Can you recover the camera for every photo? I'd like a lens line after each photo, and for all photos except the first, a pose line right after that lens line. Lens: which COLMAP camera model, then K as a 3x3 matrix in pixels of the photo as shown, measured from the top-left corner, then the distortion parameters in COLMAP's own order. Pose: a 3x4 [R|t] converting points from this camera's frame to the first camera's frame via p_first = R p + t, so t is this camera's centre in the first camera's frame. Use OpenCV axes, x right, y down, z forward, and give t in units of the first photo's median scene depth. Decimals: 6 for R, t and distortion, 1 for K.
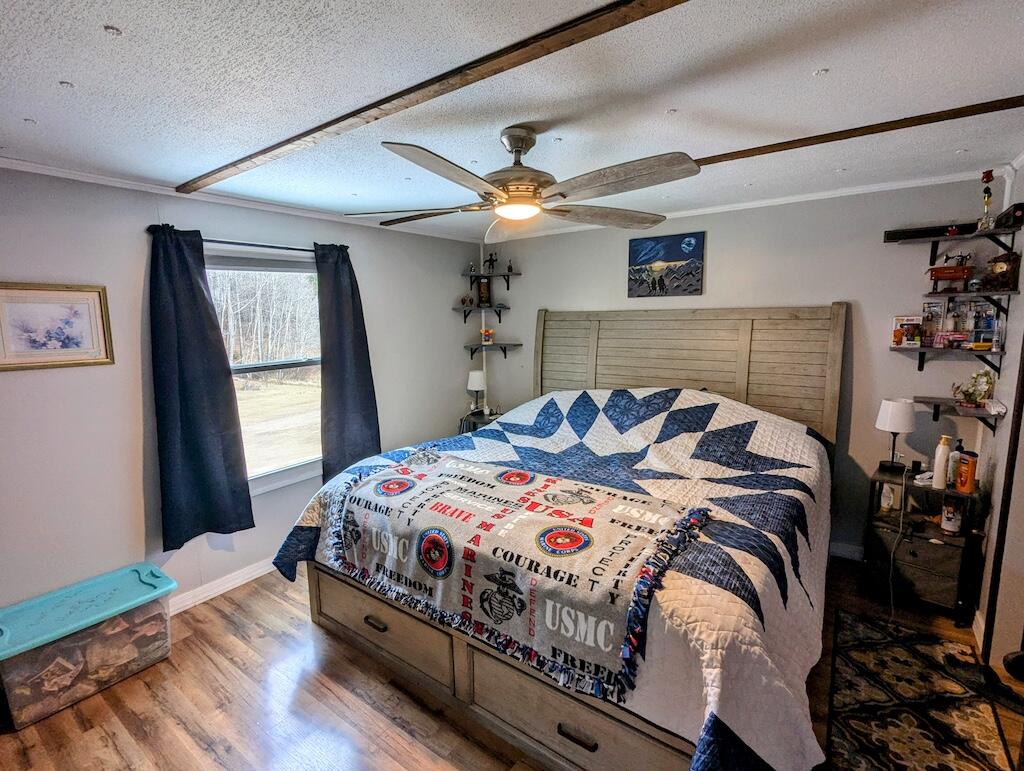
lens RADIAL K [[486.3, 0, 506.5], [0, 486.3, 381.2], [0, 0, 1]] dist [-0.001652, 0.000776]
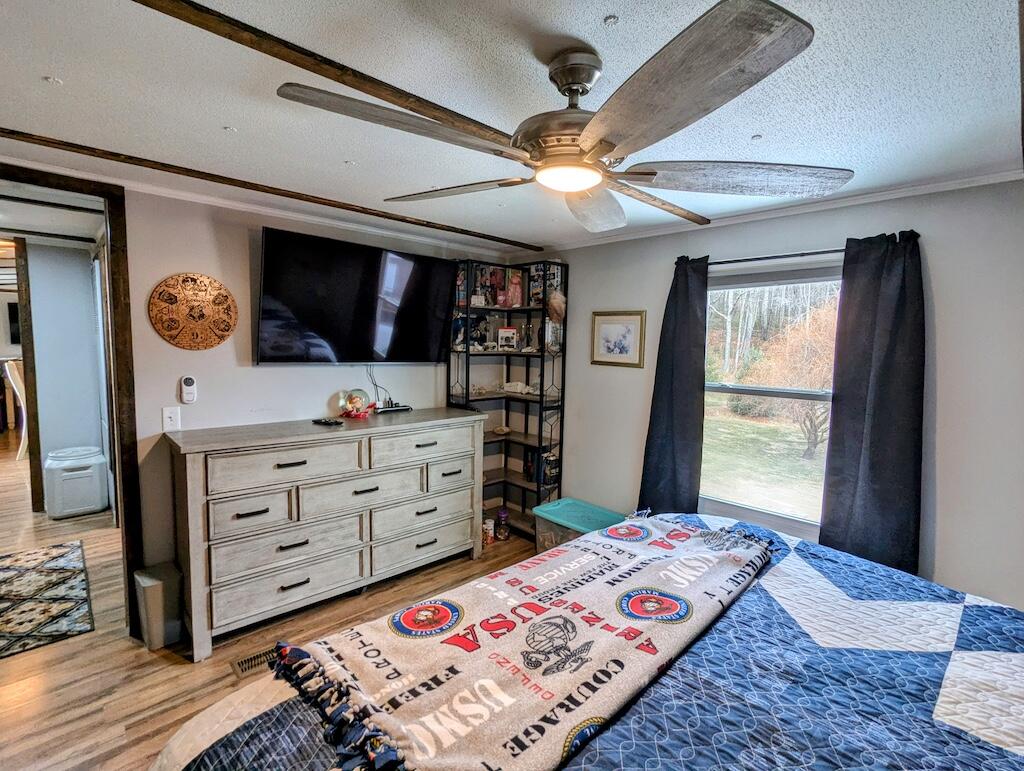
lens RADIAL K [[486.3, 0, 507.4], [0, 486.3, 383.4], [0, 0, 1]] dist [-0.001652, 0.000776]
pose [[-0.175571, 0.104449, -0.978910, 0.633986], [-0.150862, 0.979757, 0.131596, -0.124174], [0.972839, 0.170785, -0.156260, 0.921213]]
